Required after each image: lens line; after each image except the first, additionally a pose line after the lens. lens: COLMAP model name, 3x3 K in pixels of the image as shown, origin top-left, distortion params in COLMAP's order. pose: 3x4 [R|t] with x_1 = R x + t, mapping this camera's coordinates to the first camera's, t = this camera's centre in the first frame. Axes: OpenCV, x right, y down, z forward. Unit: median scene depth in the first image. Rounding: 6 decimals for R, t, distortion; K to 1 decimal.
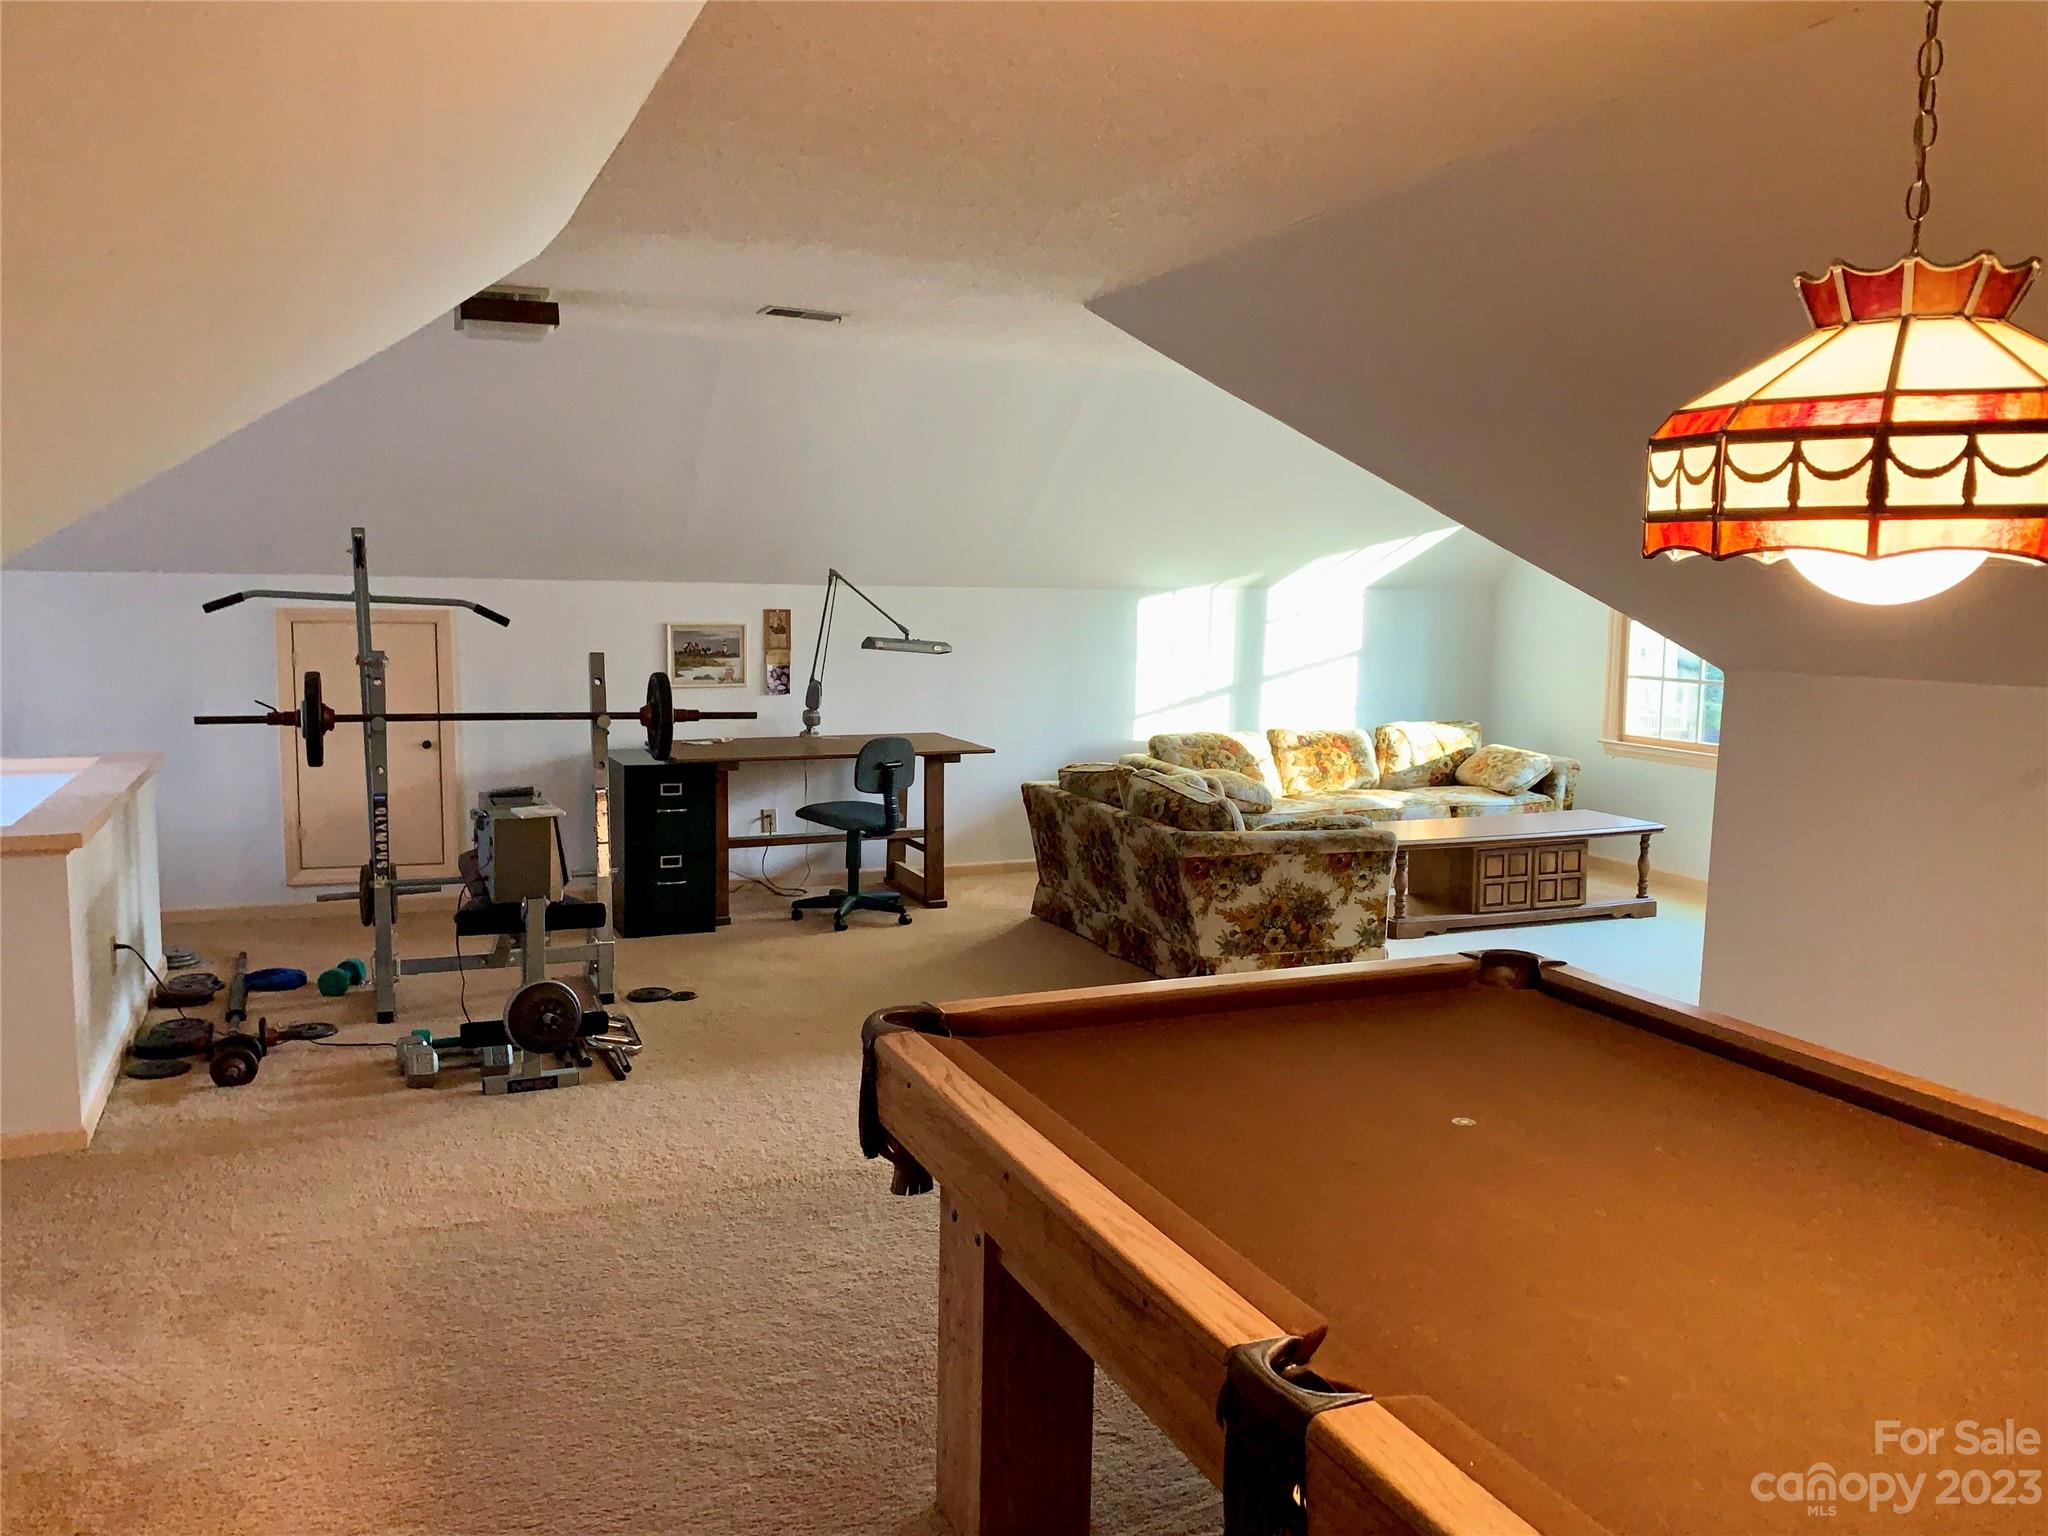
lens RADIAL K [[1546.7, 0, 995.3], [0, 1546.7, 779.5], [0, 0, 1]] dist [0.067432, -0.090772]
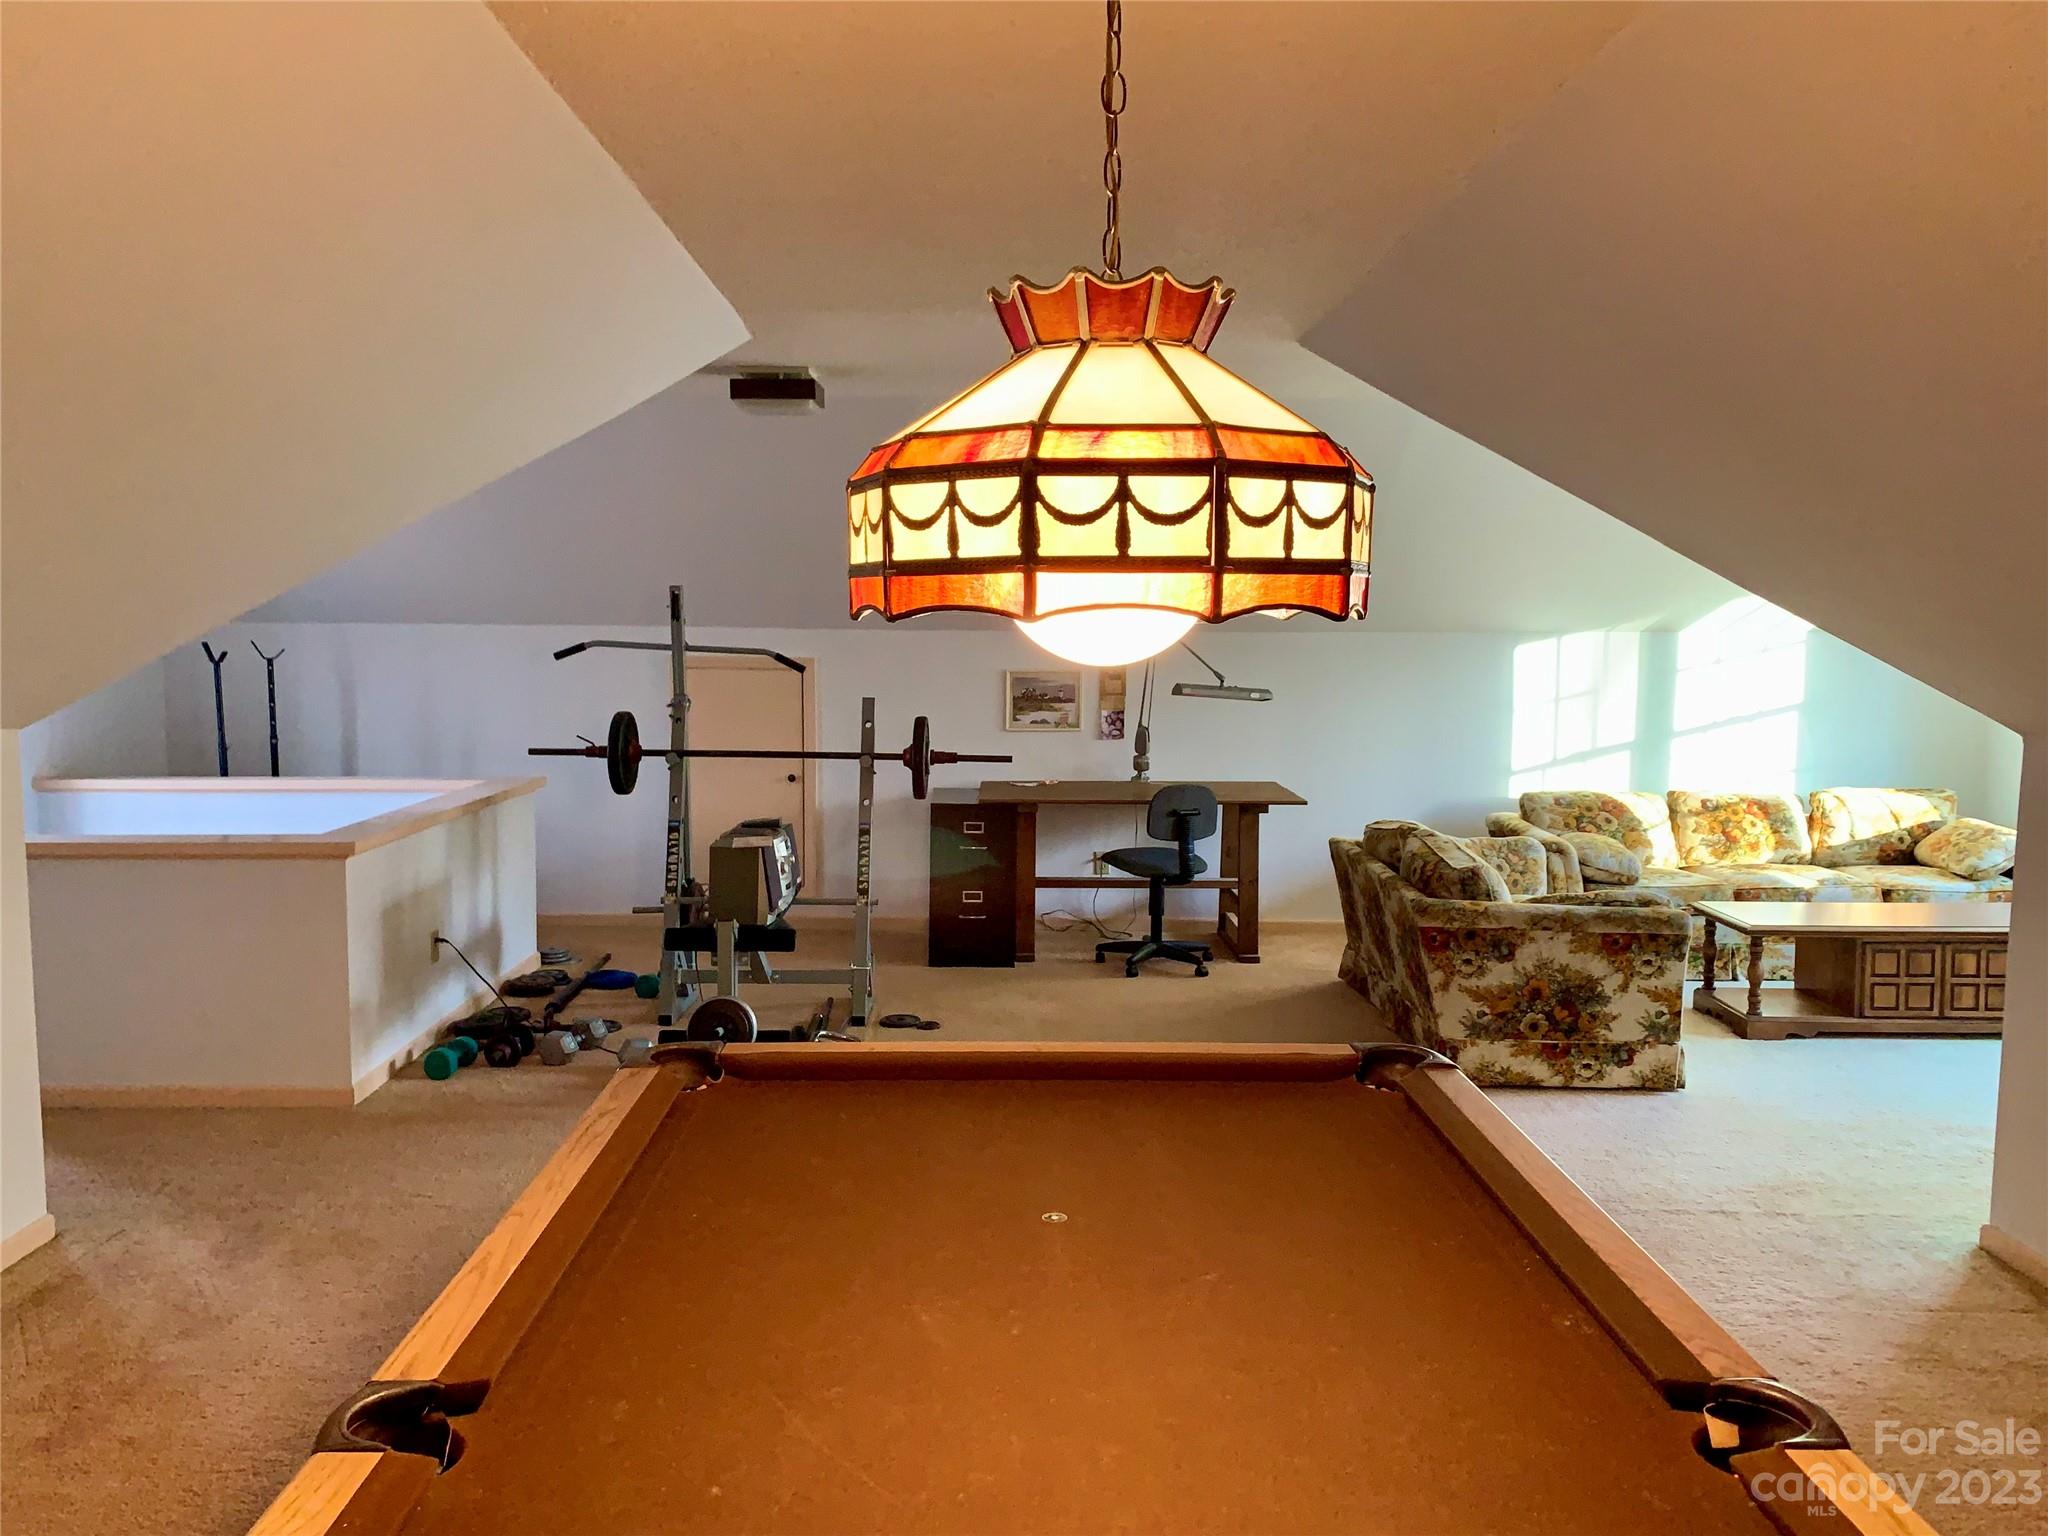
lens RADIAL K [[1538.9, 0, 1024.0], [0, 1538.9, 768.0], [0, 0, 1]] dist [0.046786, -0.097303]
pose [[0.926318, 0.029175, -0.375611, 0.204256], [-0.042183, 0.998760, -0.026452, -0.007845], [0.374374, 0.040347, 0.926400, 0.048867]]
